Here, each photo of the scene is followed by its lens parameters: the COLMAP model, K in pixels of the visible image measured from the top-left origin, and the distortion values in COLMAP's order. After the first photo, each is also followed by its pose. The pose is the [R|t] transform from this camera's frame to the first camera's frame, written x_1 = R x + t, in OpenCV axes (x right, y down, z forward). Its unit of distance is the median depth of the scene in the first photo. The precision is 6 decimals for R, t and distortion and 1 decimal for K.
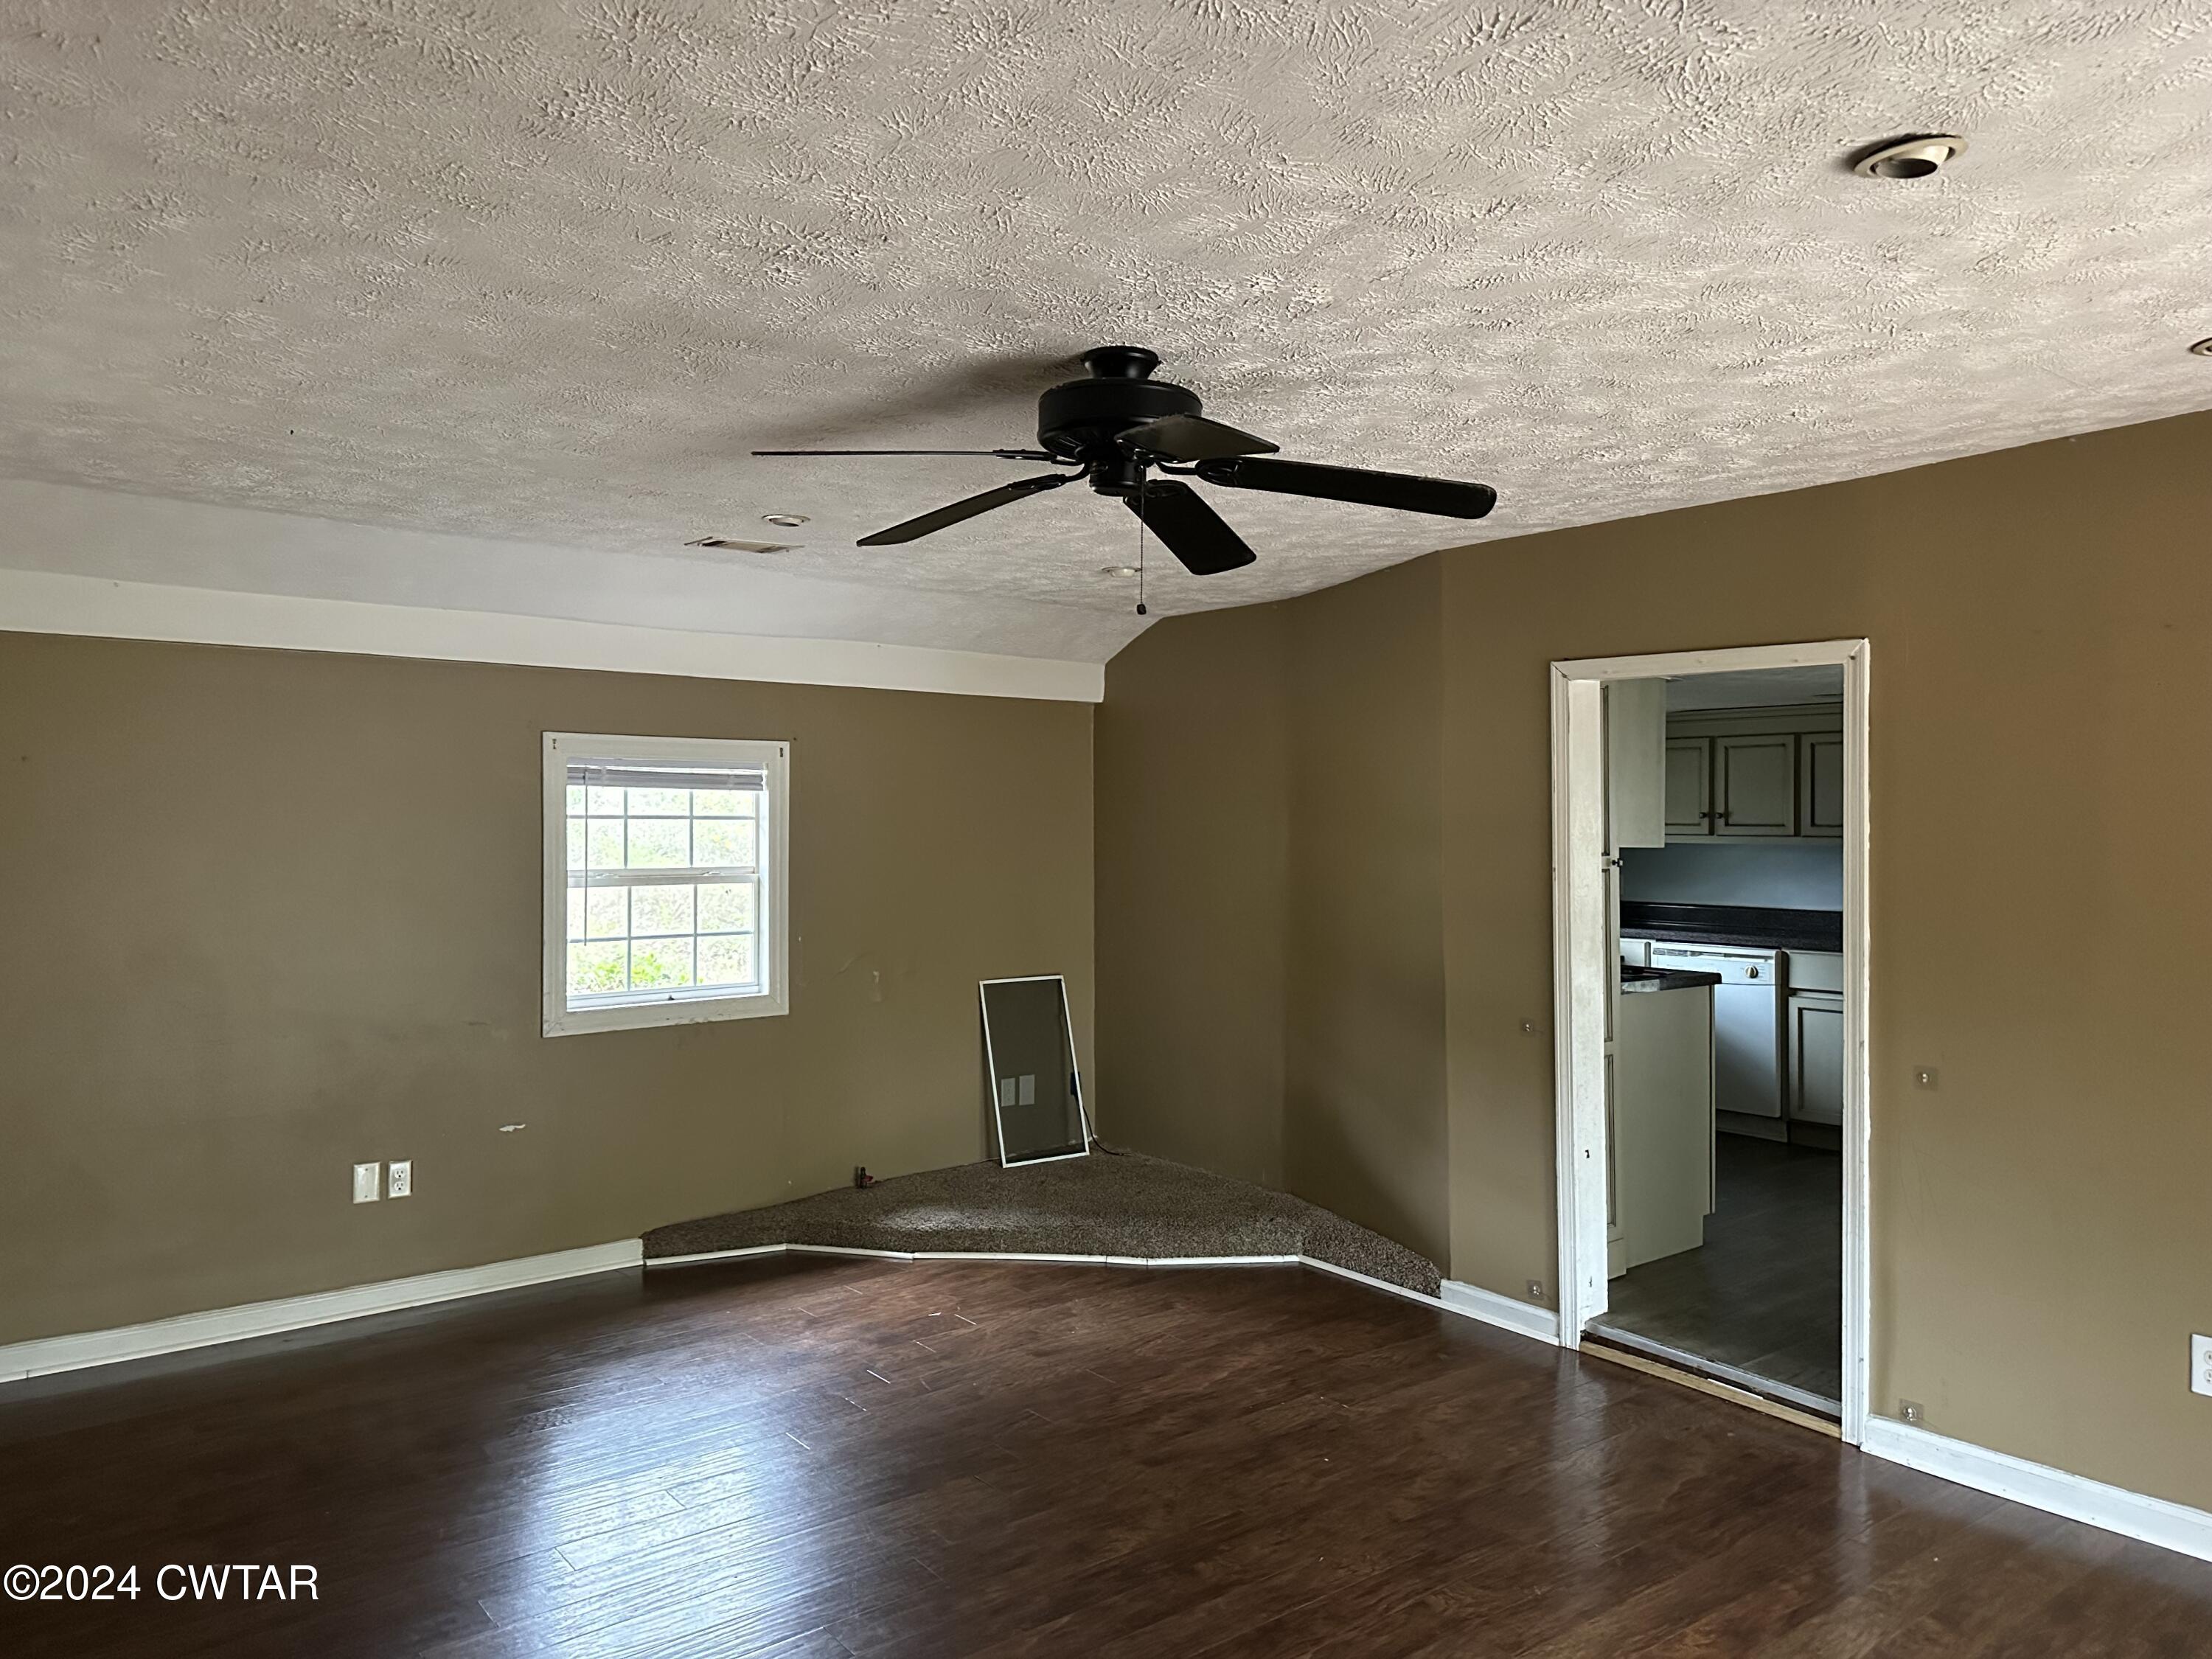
lens RADIAL K [[1570.6, 0, 1083.3], [0, 1570.6, 818.3], [0, 0, 1]] dist [0.071217, -0.075785]
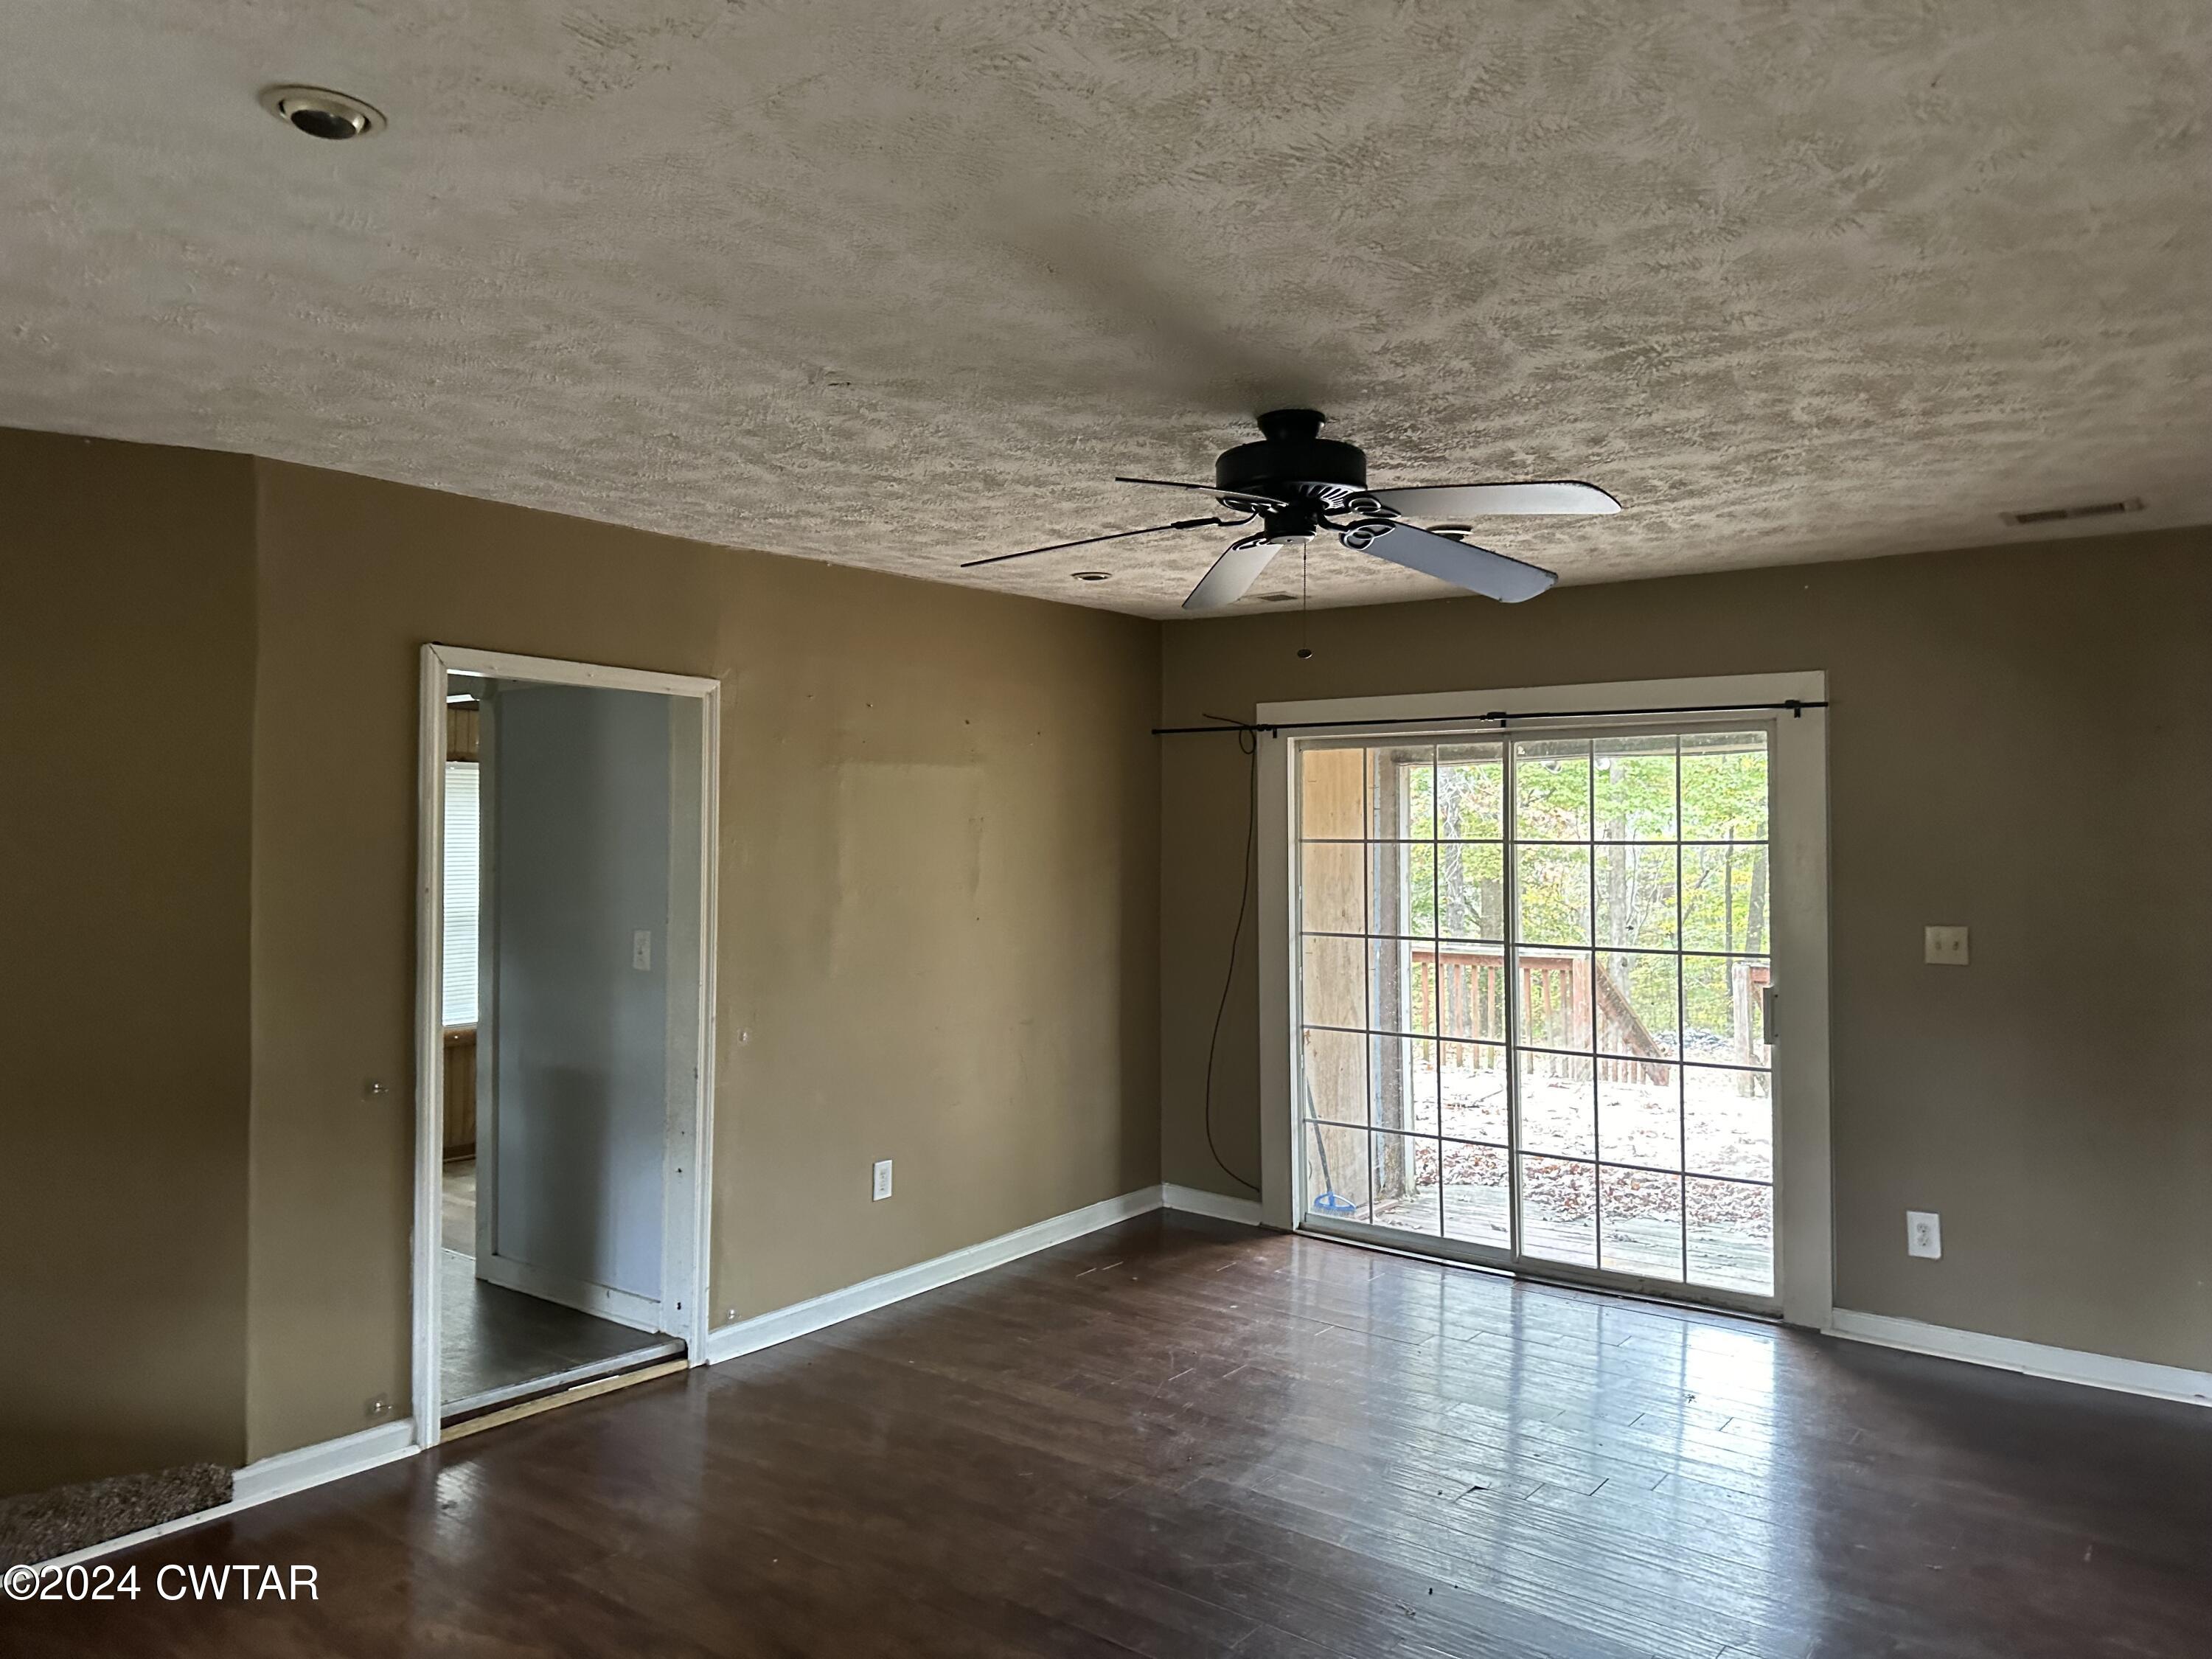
lens RADIAL K [[1570.6, 0, 1110.2], [0, 1570.6, 837.8], [0, 0, 1]] dist [0.071217, -0.075785]
pose [[-0.260452, -0.010383, 0.965431, -0.650438], [-0.004953, 0.999943, 0.009418, -0.006439], [-0.965474, -0.002329, -0.260489, 0.917195]]
